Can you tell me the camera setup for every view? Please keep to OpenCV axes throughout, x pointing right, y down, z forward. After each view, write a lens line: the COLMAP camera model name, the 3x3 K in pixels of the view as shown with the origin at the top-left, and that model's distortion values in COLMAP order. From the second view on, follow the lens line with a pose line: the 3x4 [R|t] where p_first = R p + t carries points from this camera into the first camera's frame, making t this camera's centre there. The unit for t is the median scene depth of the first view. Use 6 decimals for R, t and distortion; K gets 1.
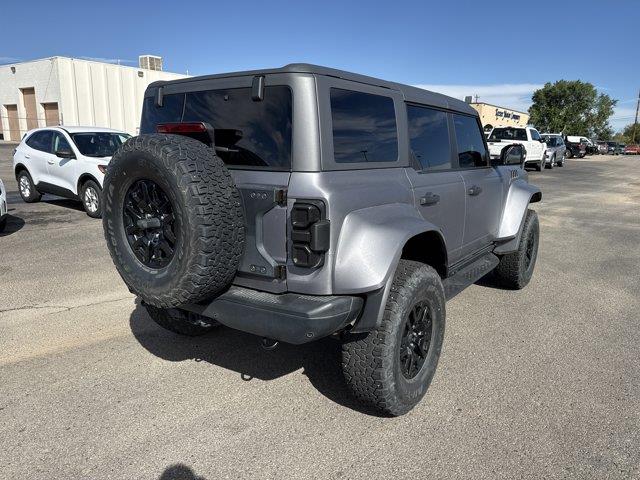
lens RADIAL K [[453.5, 0, 320.0], [0, 453.5, 240.0], [0, 0, 1]] dist [-0.000819, -0.003136]
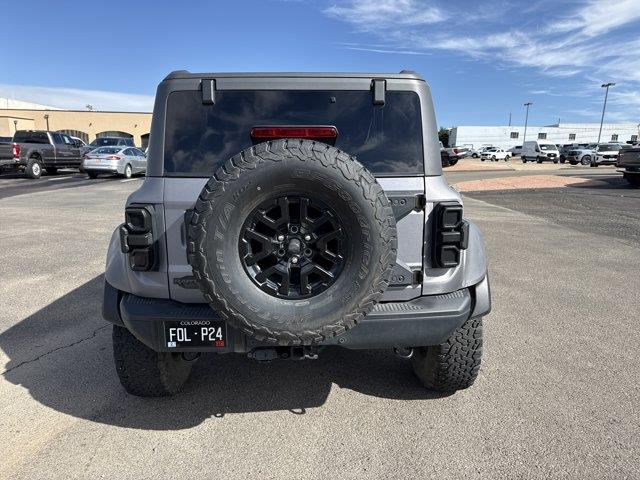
lens RADIAL K [[433.8, 0, 320.0], [0, 433.8, 240.0], [0, 0, 1]] dist [-0.003230, -0.001808]
pose [[0.793504, -0.112170, 0.598138, -0.775227], [0.133572, 0.991001, 0.008645, -0.044388], [-0.593725, 0.073034, 0.801347, 0.335736]]
